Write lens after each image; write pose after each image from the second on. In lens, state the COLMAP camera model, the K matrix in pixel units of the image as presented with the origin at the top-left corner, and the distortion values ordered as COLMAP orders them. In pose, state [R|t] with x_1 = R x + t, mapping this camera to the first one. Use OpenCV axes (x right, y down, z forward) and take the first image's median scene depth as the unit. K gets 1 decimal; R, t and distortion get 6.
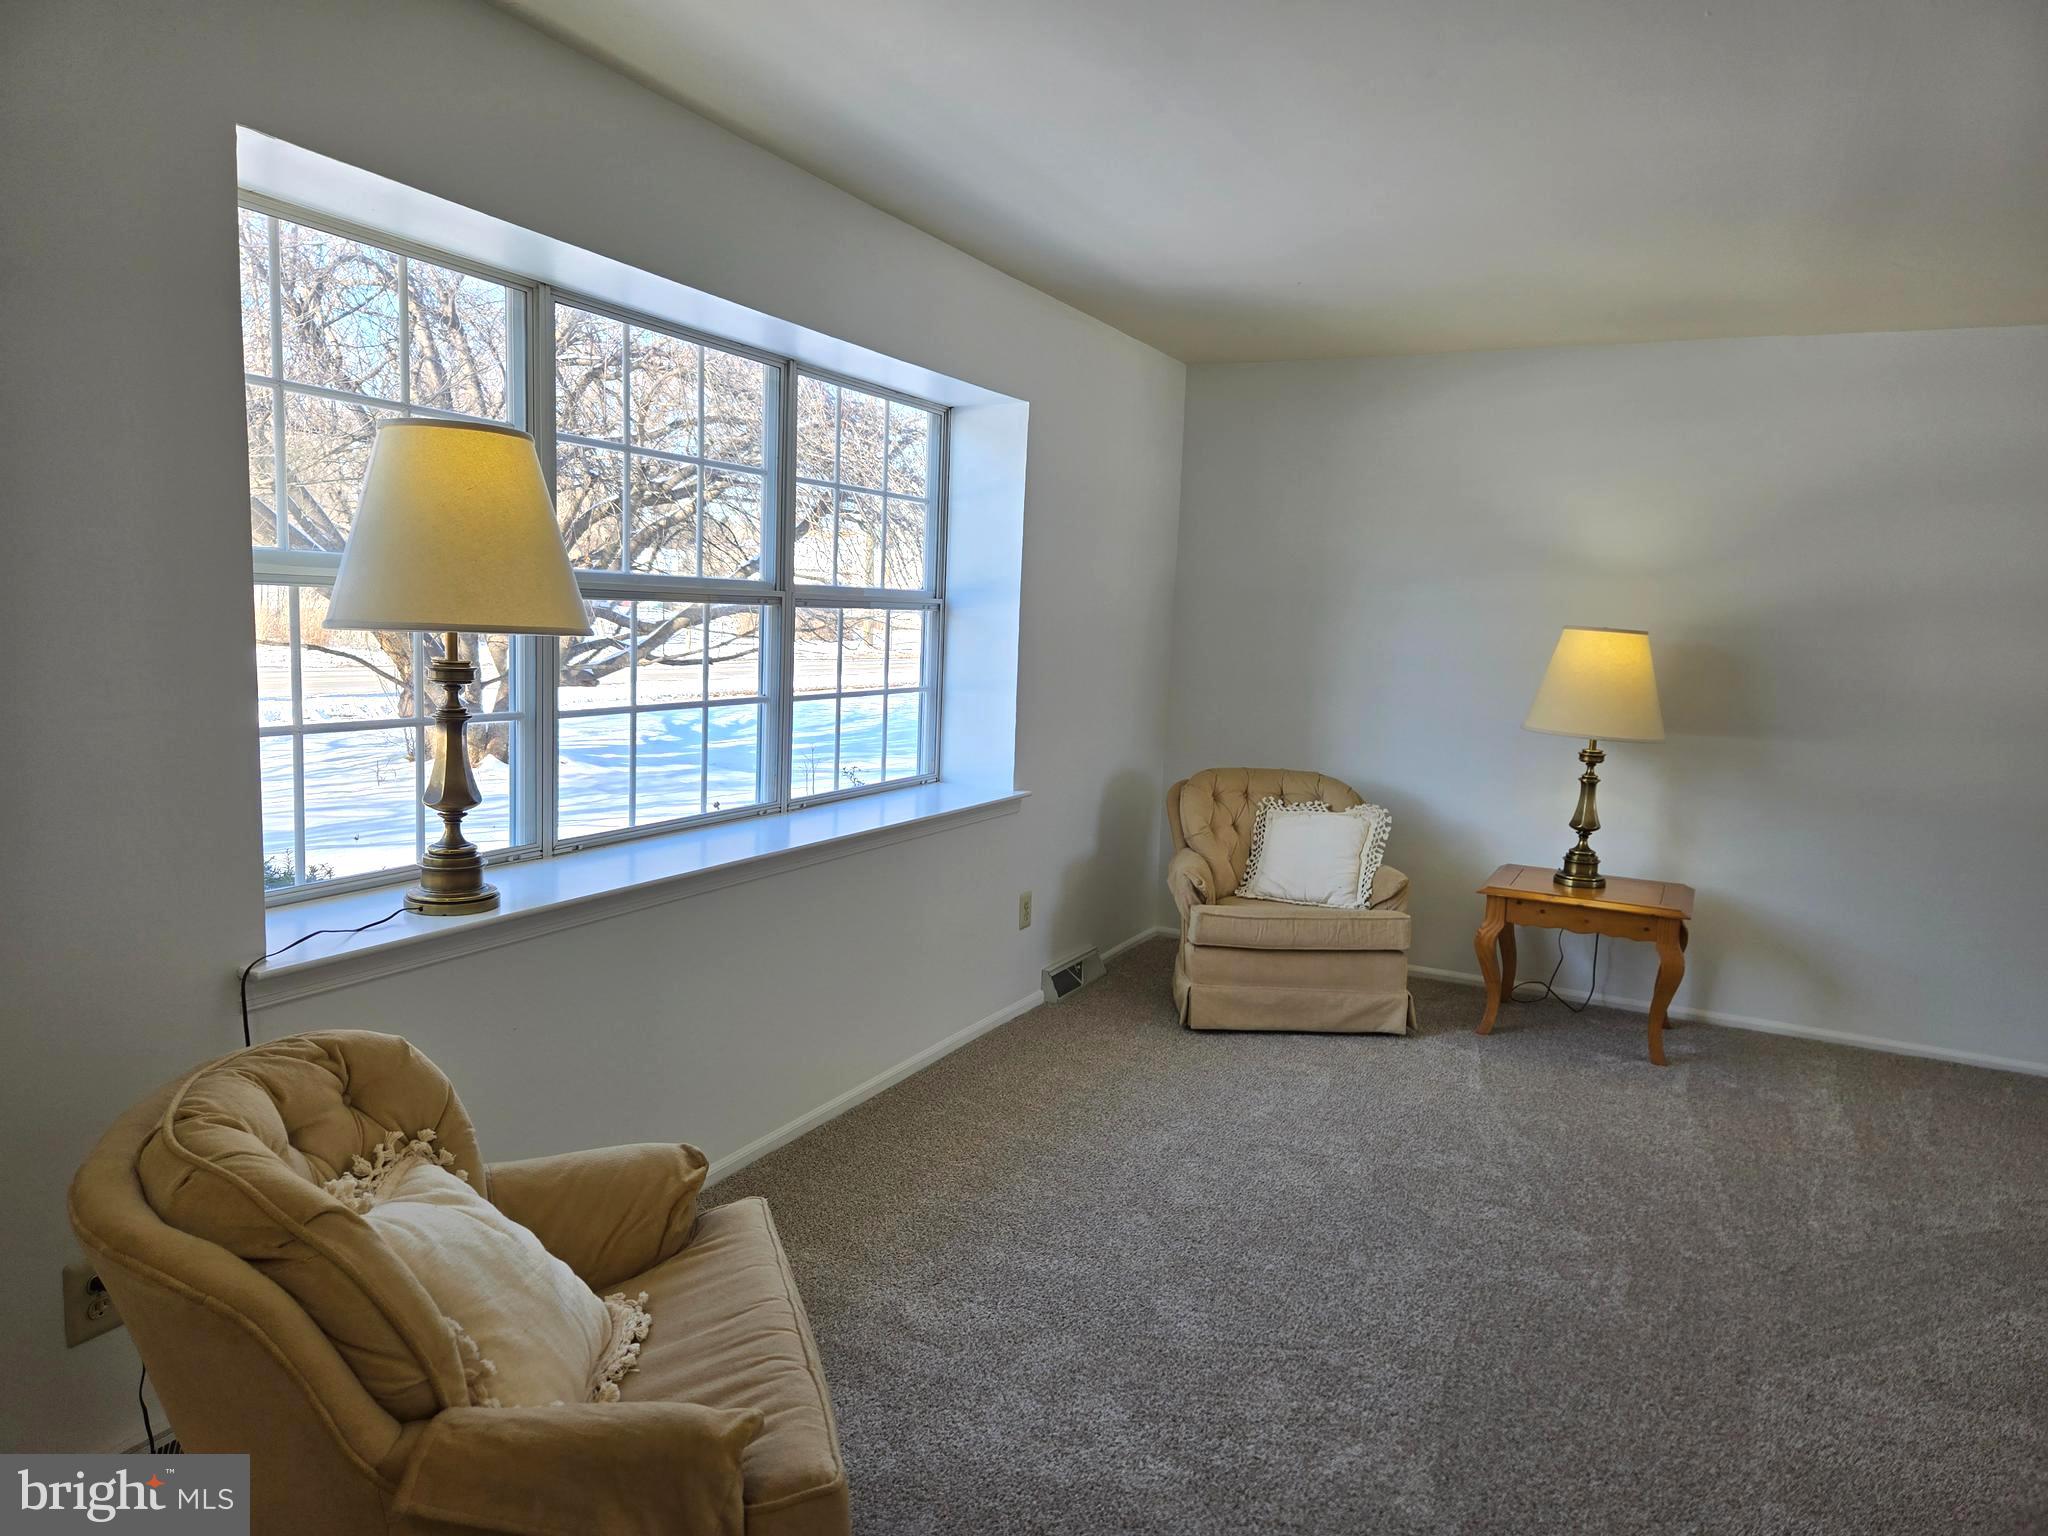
lens RADIAL K [[1376.7, 0, 1024.0], [0, 1376.7, 768.0], [0, 0, 1]] dist [0.060838, 0.000788]
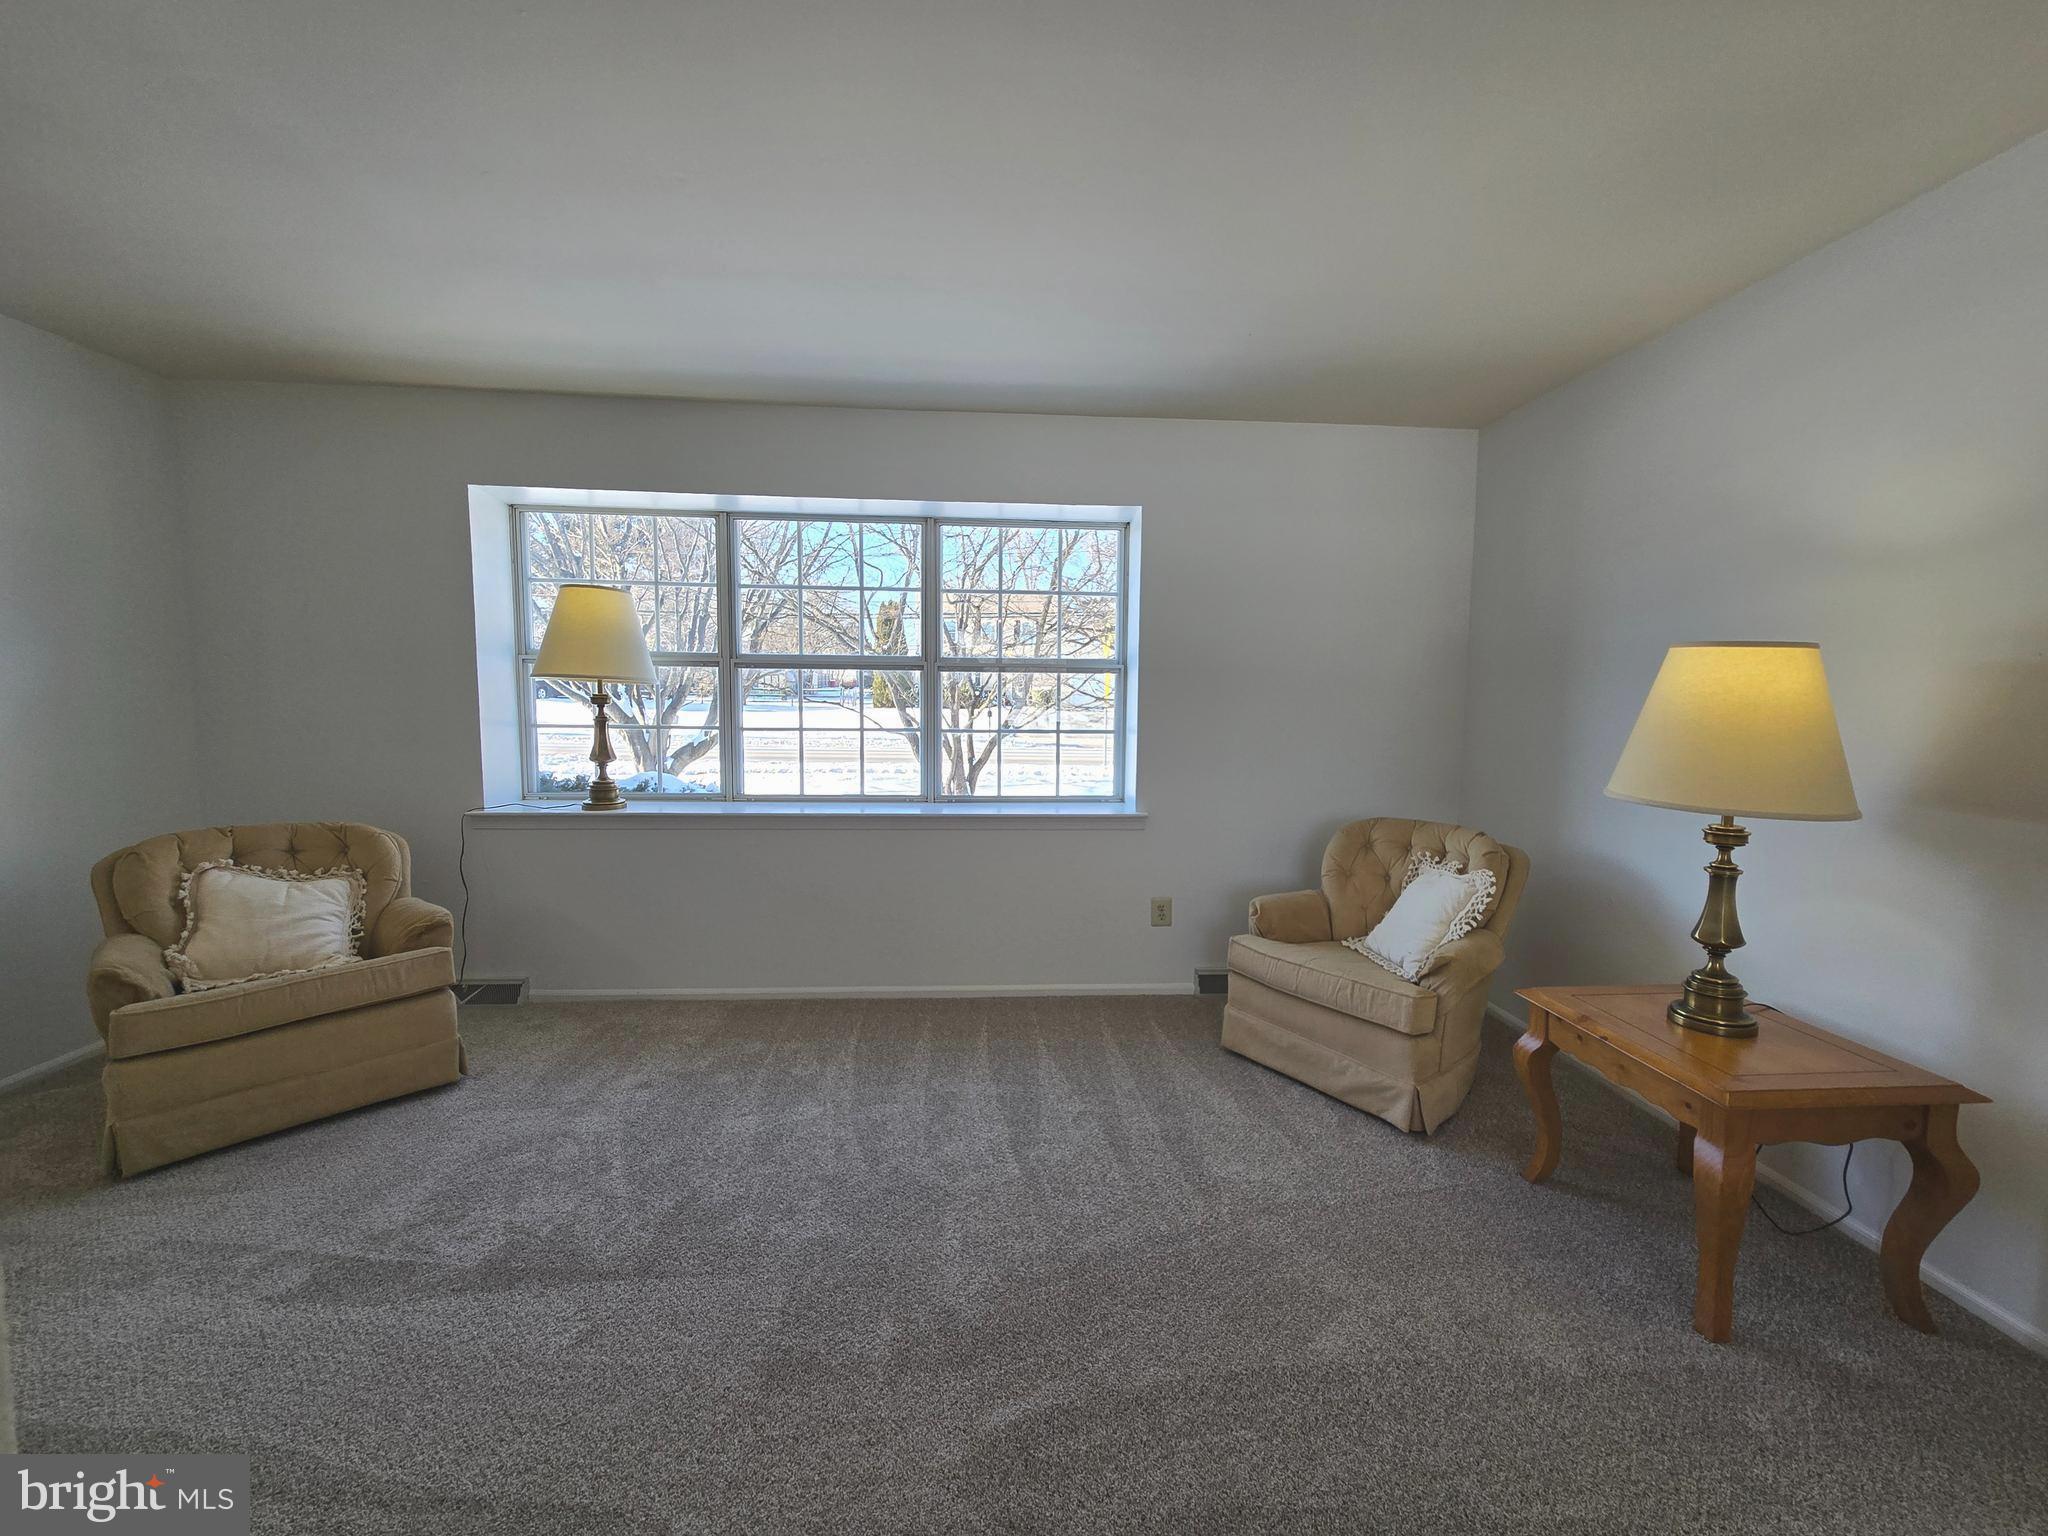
lens RADIAL K [[835.5, 0, 1024.0], [0, 835.5, 768.0], [0, 0, 1]] dist [-0.000600, 0.000172]
pose [[0.499978, 0.036362, -0.865275, 0.611381], [-0.096015, 0.995286, -0.013655, -0.003069], [0.860699, 0.089906, 0.501112, 0.527862]]
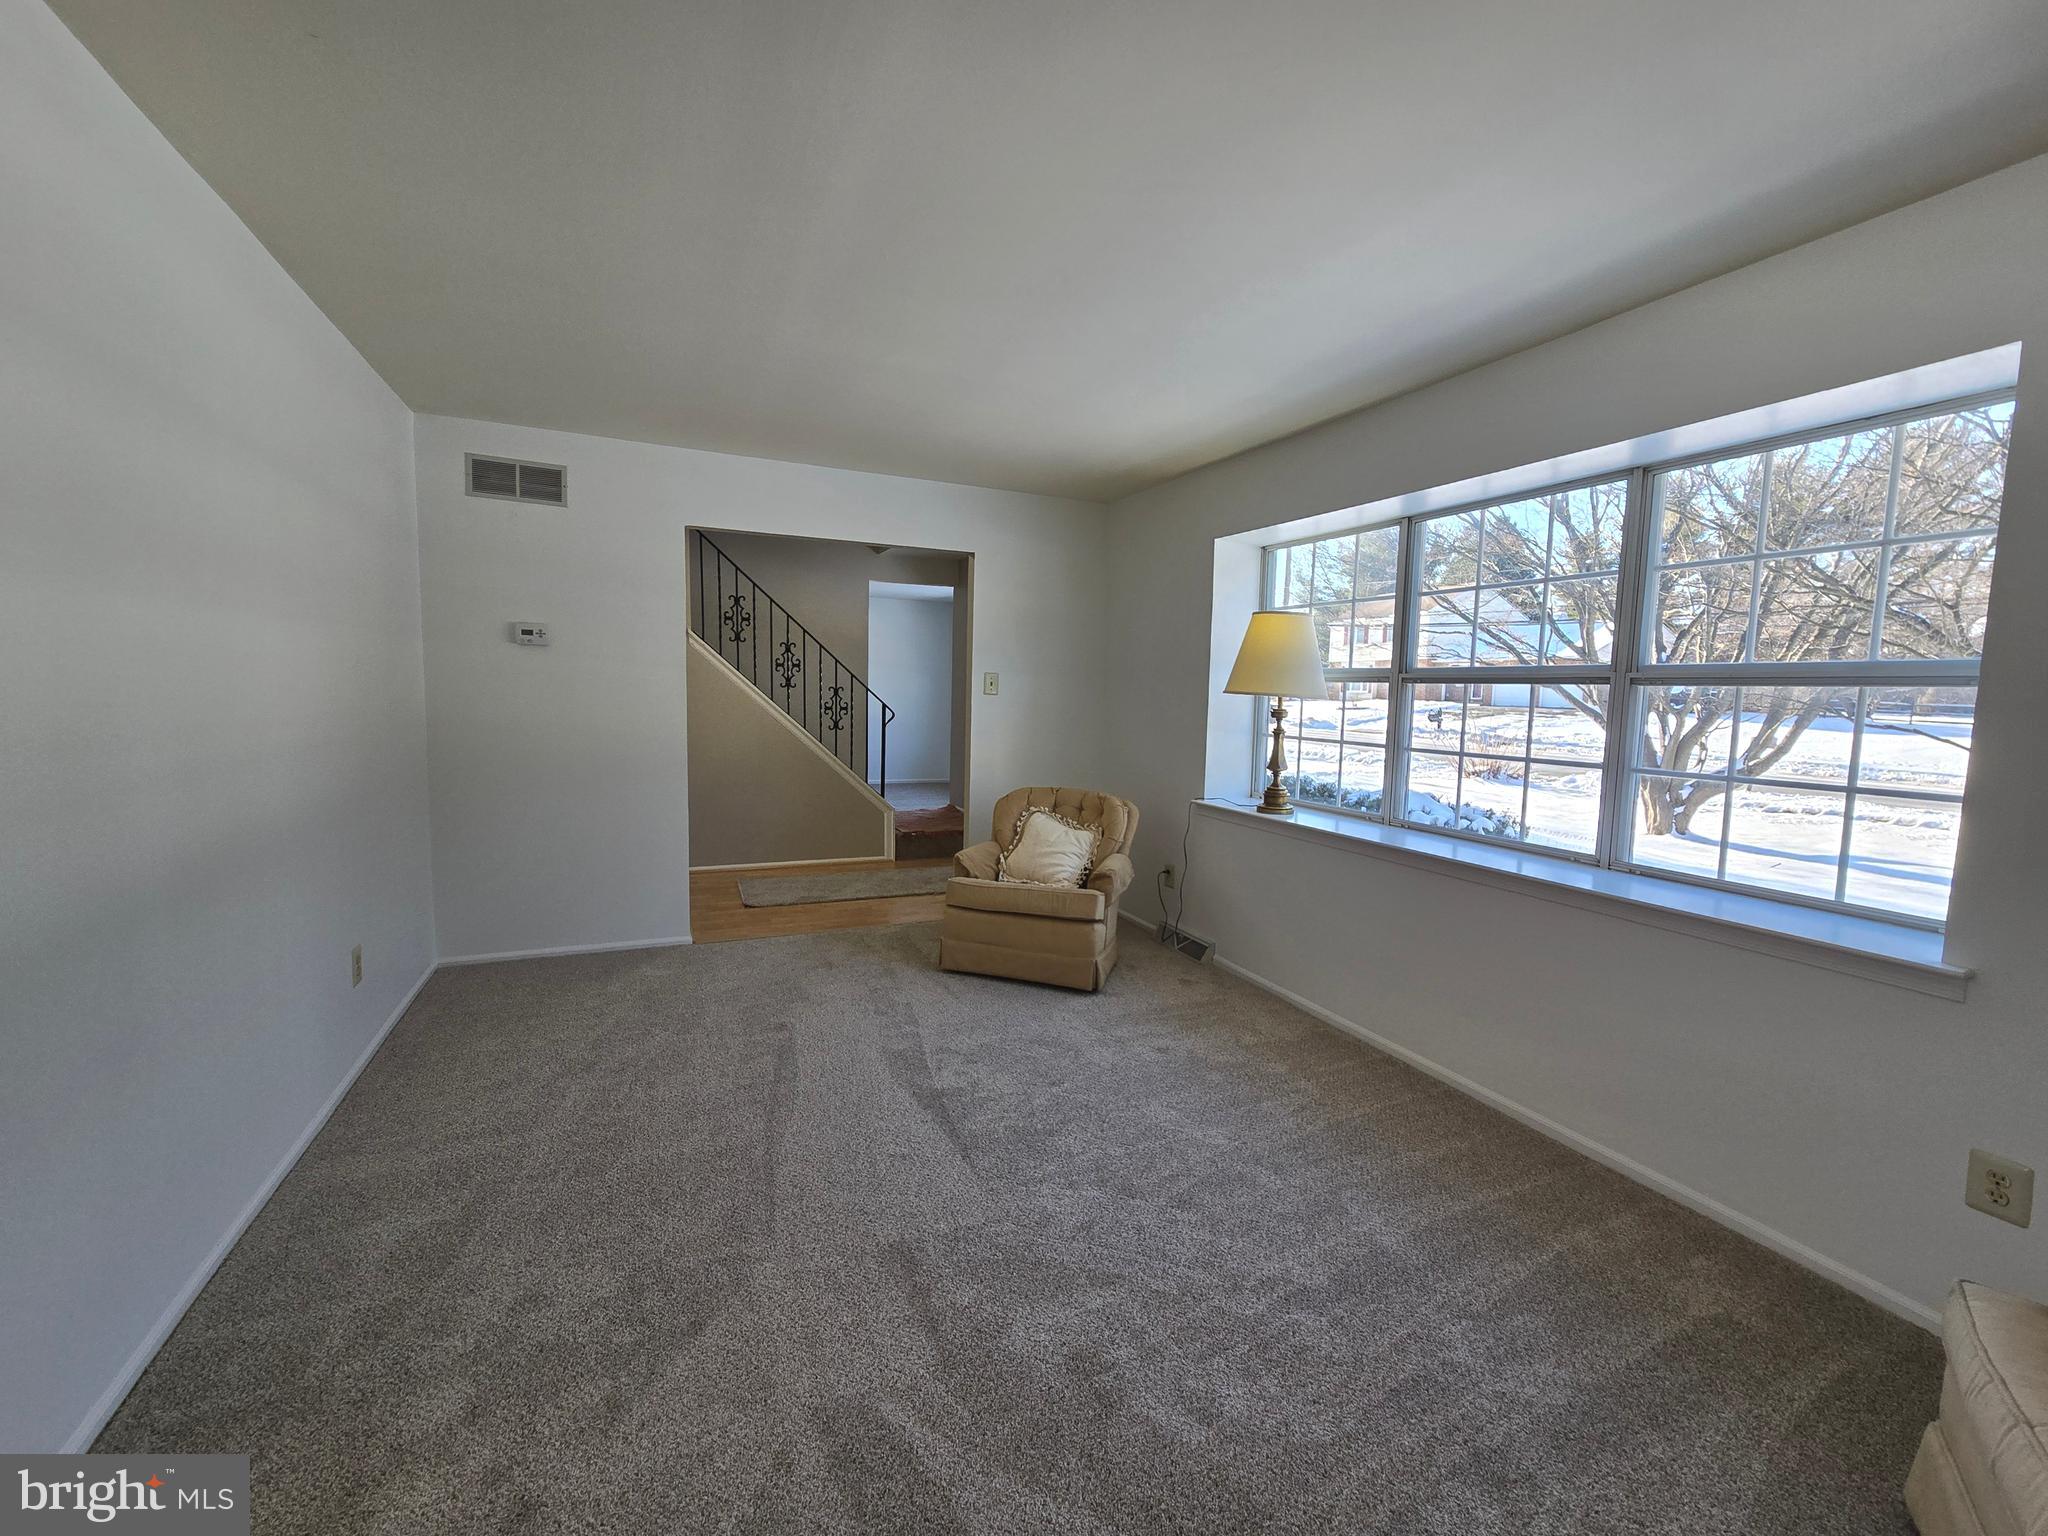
lens RADIAL K [[816.0, 0, 1024.0], [0, 816.0, 768.0], [0, 0, 1]] dist [0.001674, 0.000349]
pose [[-0.623094, 0.016995, -0.781963, 0.555257], [-0.144397, 0.980079, 0.136361, -0.061560], [0.768703, 0.197879, -0.608227, 0.894515]]
